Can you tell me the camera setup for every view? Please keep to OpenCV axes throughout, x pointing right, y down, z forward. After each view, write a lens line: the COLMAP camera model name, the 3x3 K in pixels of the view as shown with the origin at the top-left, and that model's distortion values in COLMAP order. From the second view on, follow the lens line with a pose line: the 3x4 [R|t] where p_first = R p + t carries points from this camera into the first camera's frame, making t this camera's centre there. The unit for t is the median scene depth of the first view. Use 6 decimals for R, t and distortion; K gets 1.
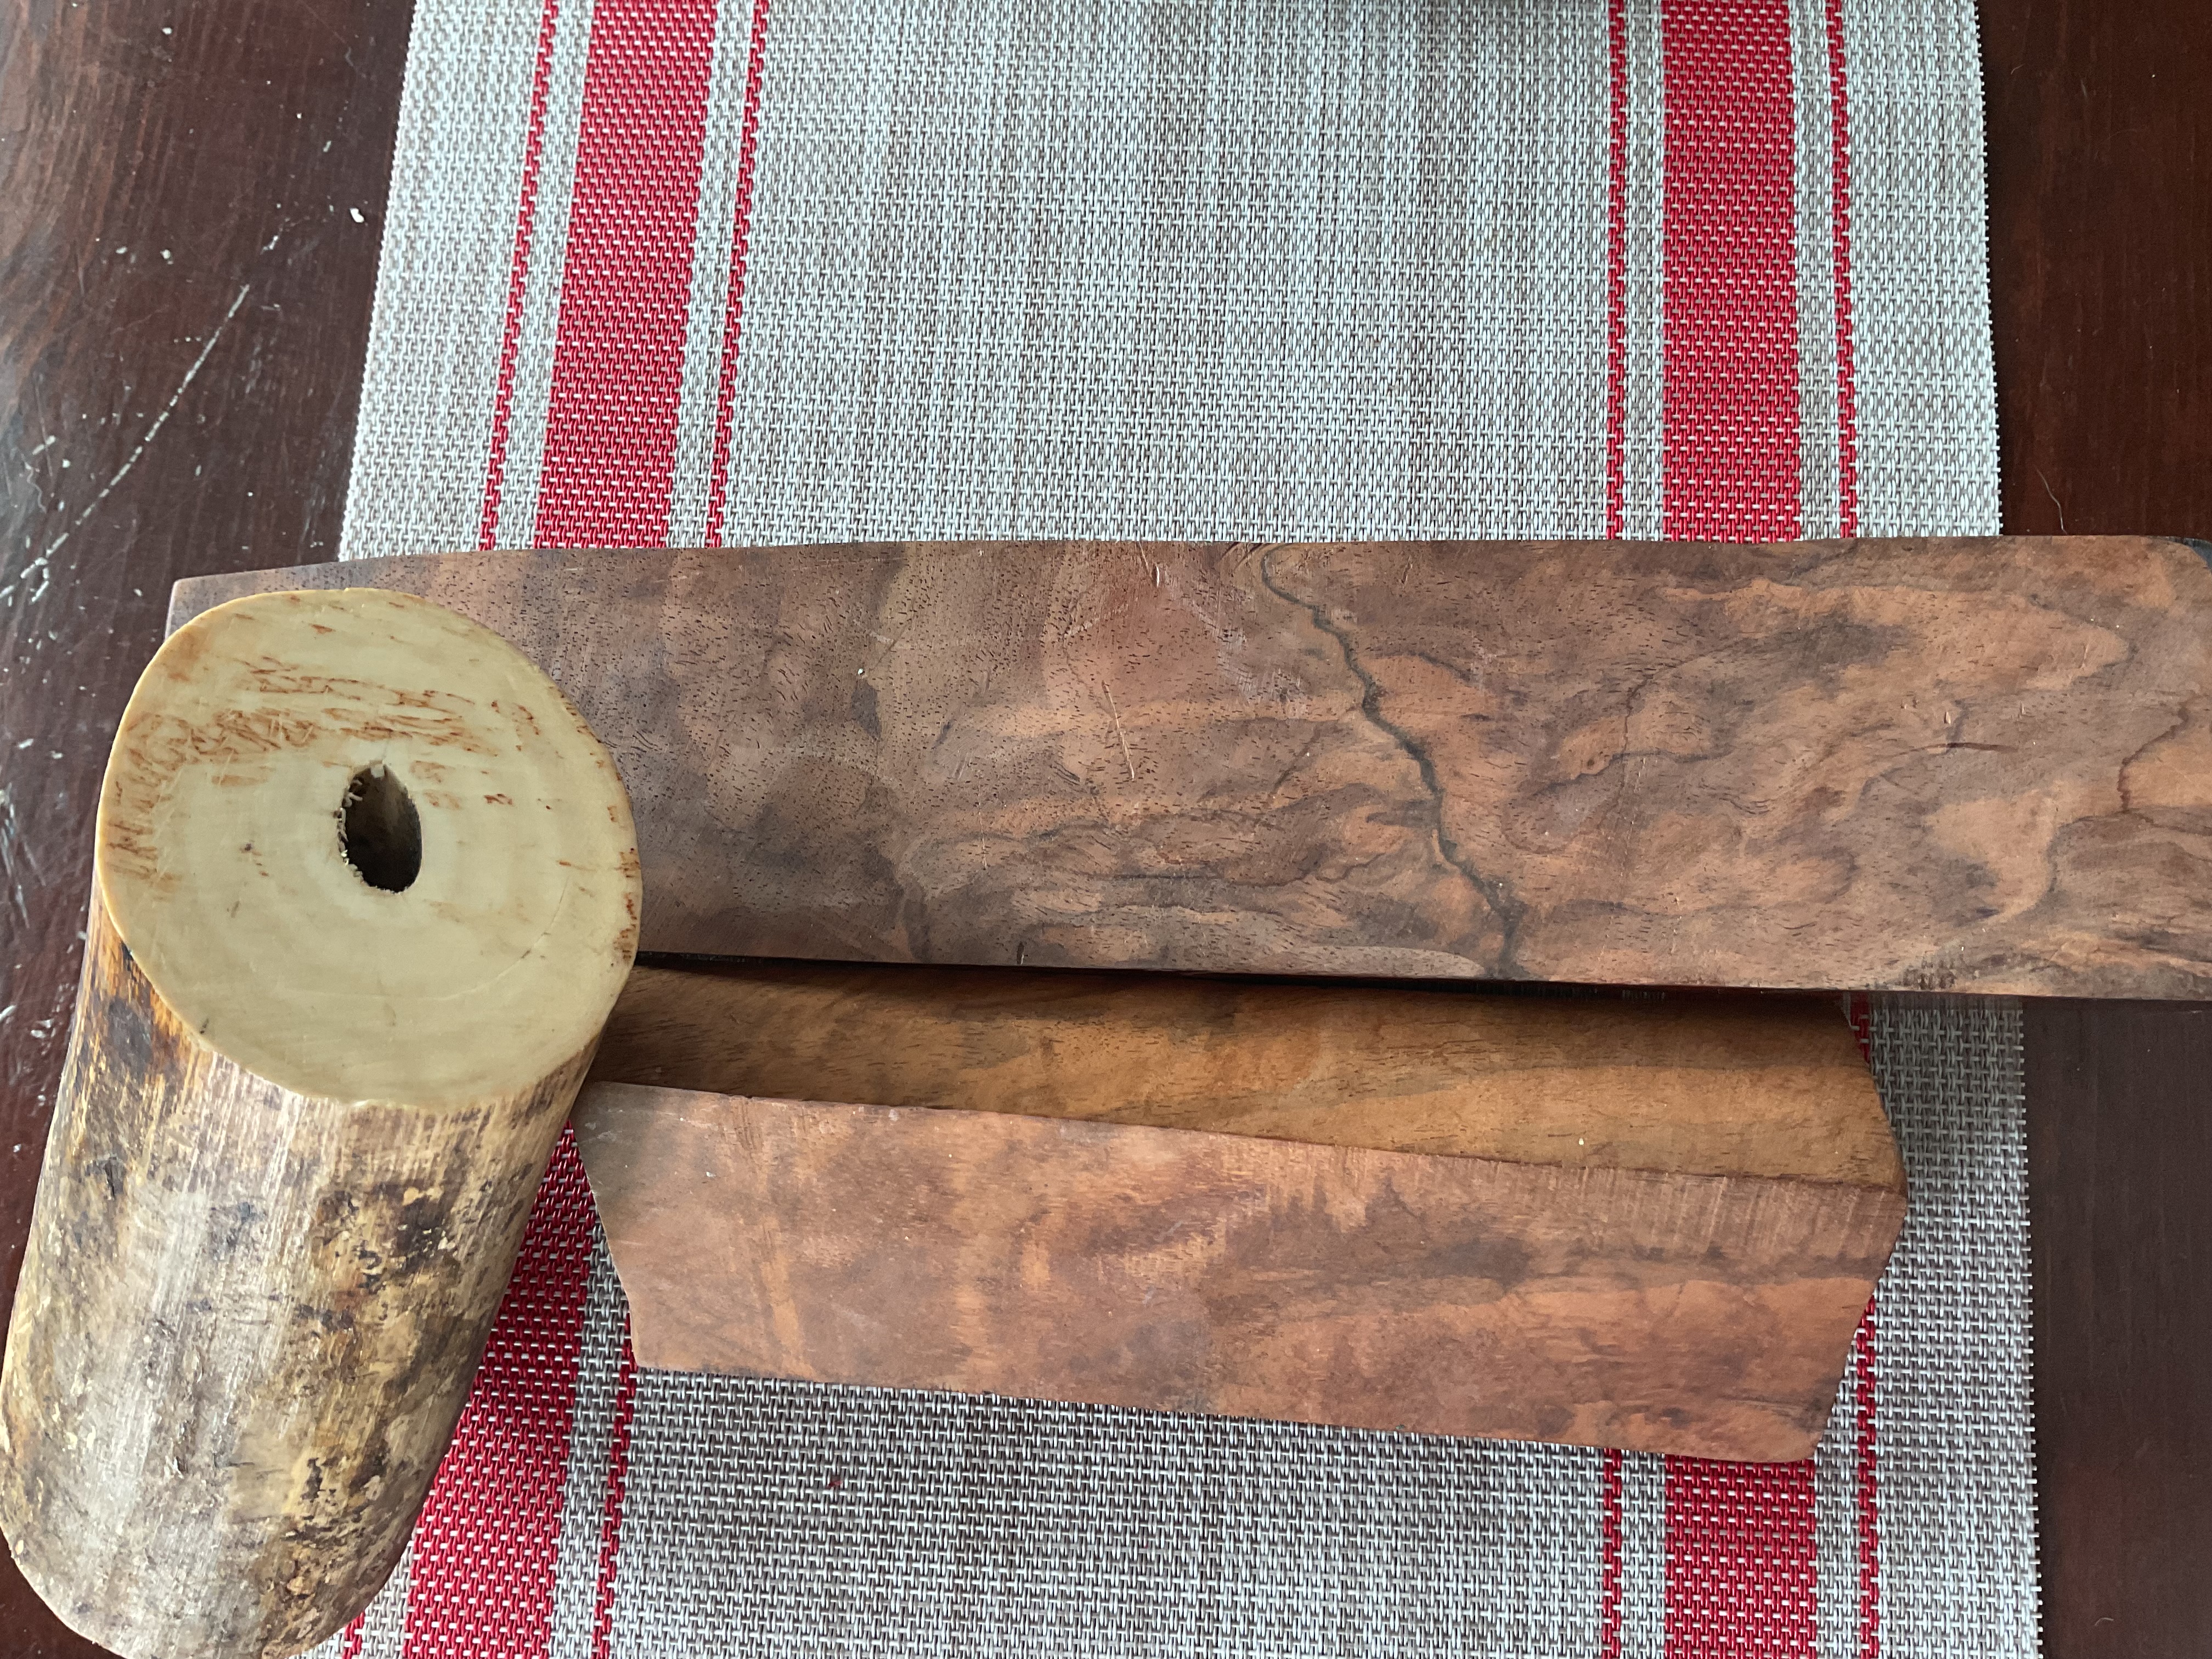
lens RADIAL K [[1852.5, 0, 1106.0], [0, 1852.5, 829.5], [0, 0, 1]] dist [0.072751, -0.152966]
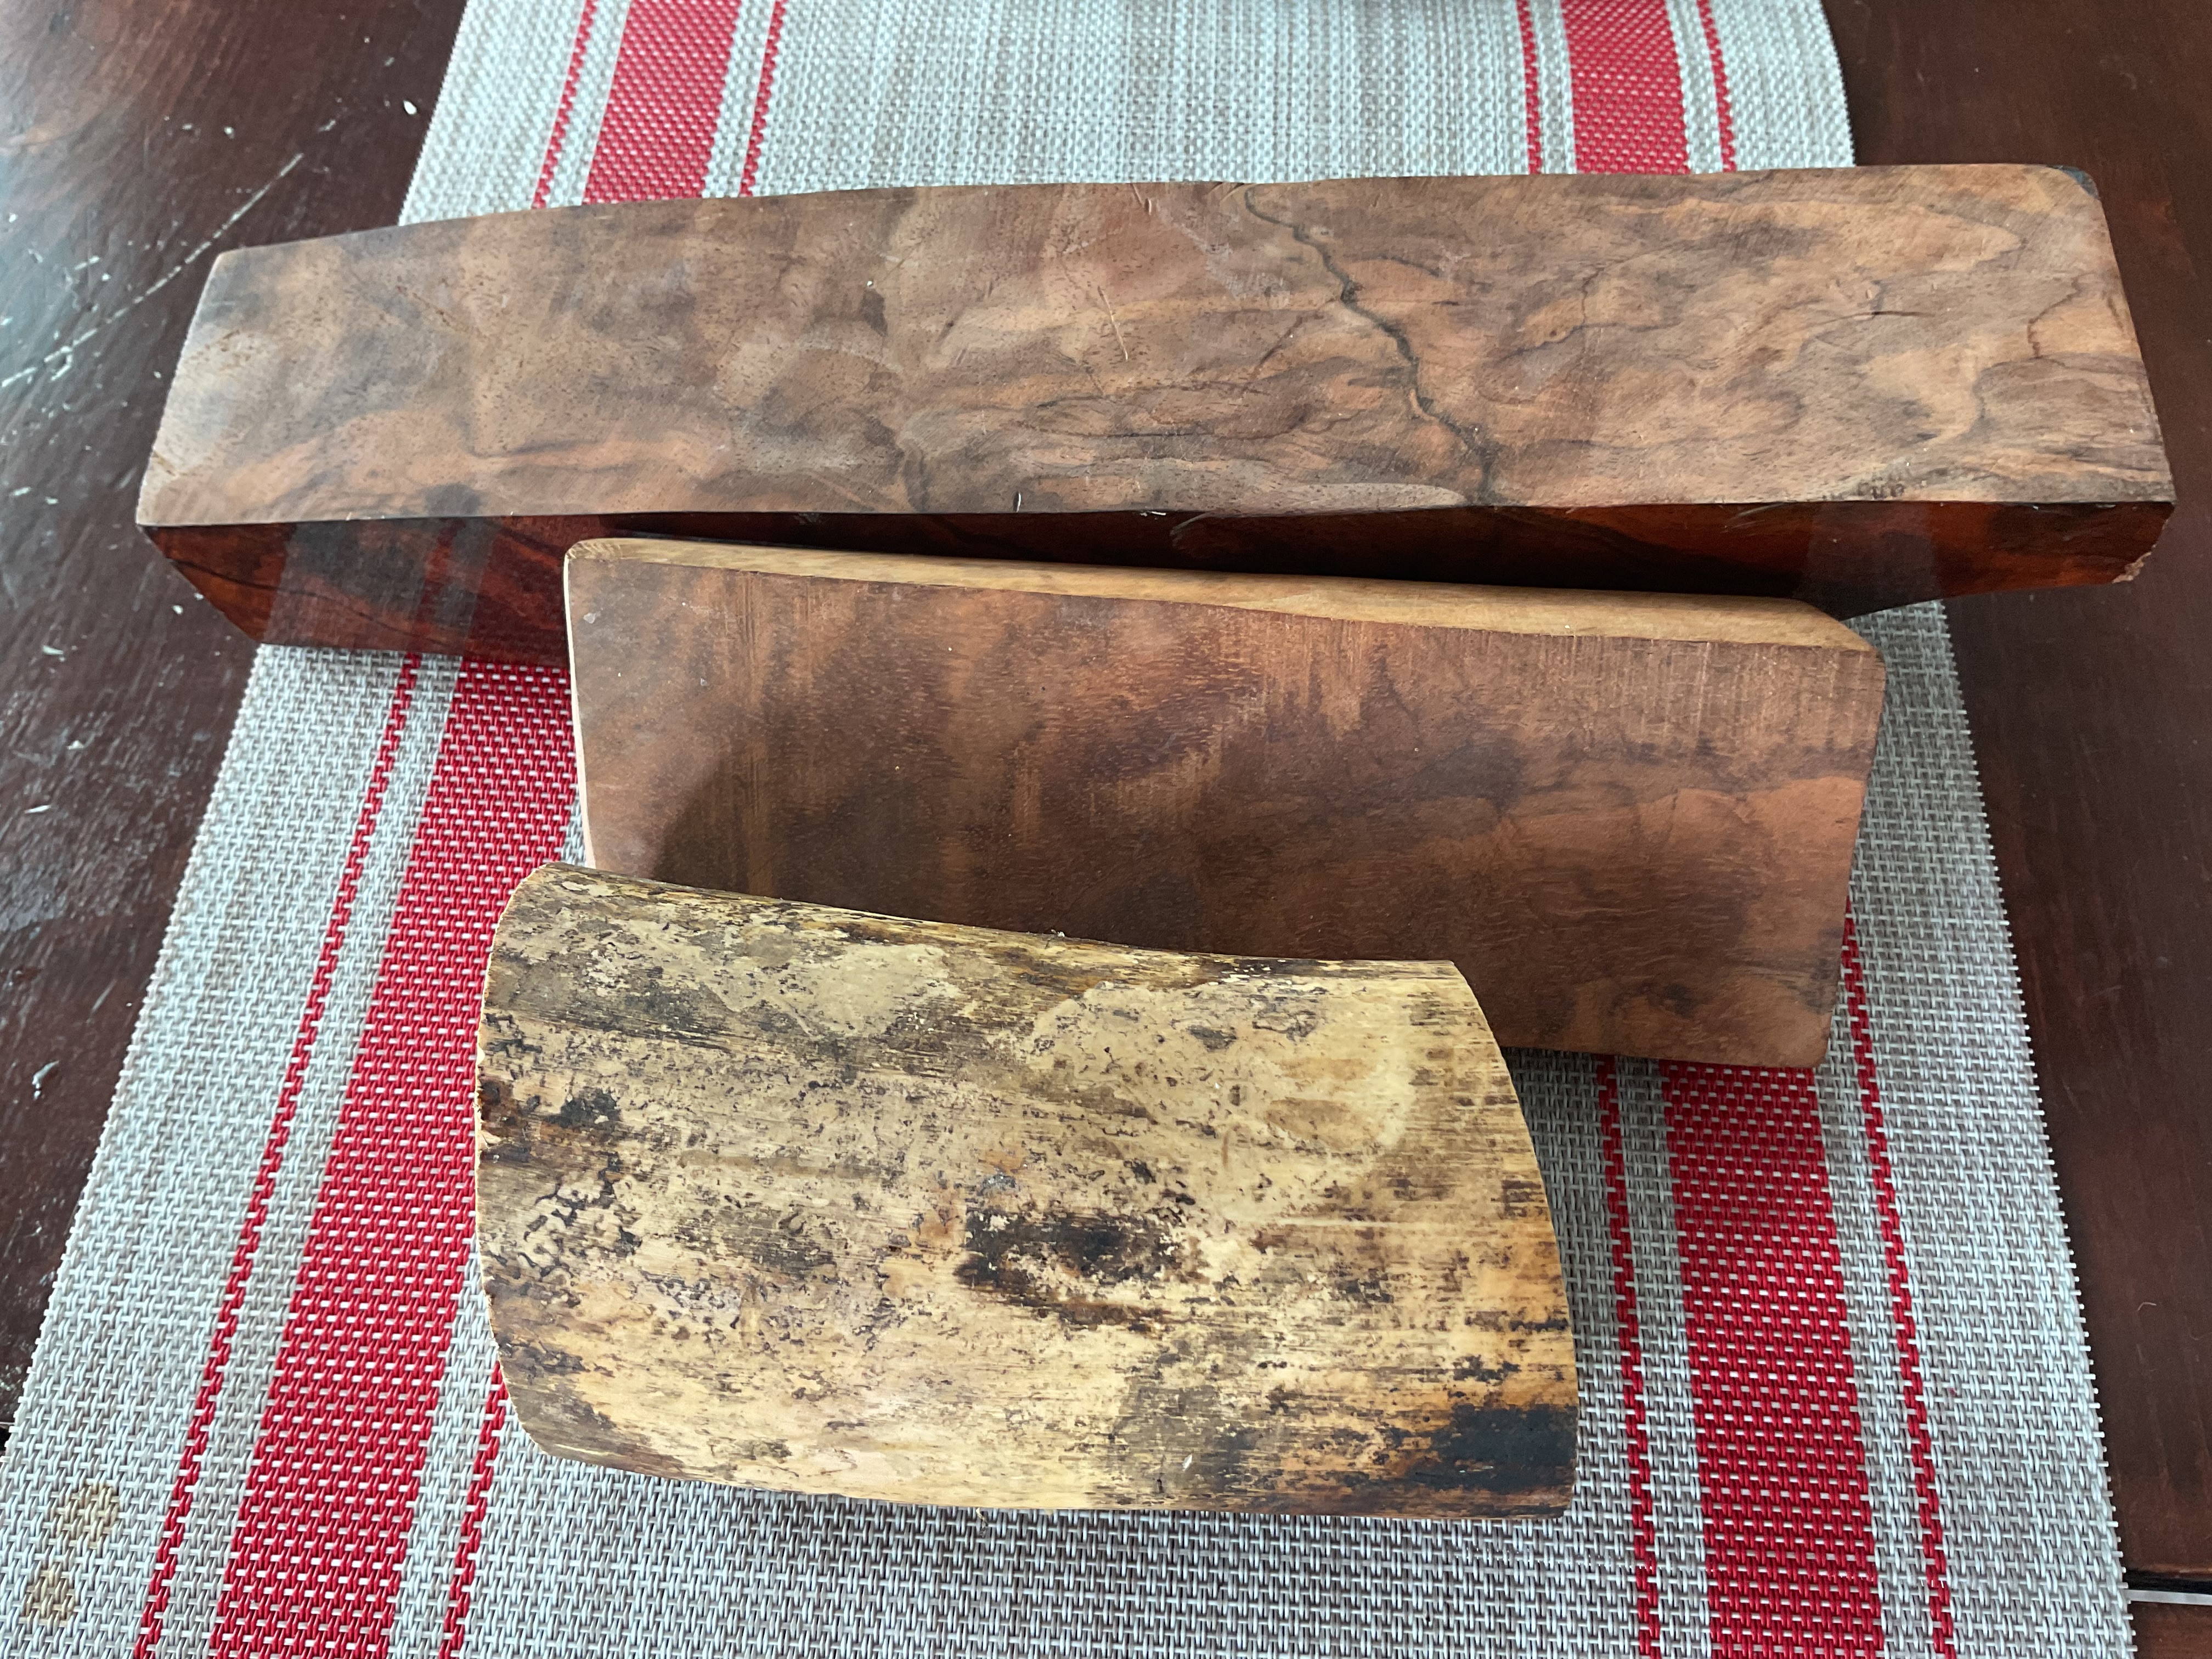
lens RADIAL K [[1890.7, 0, 1106.0], [0, 1890.7, 829.5], [0, 0, 1]] dist [0.048697, -0.121997]
pose [[0.998553, 0.024910, 0.047653, -0.040675], [-0.008884, 0.950475, -0.310673, 0.546423], [-0.053031, 0.309800, 0.949322, 0.054523]]
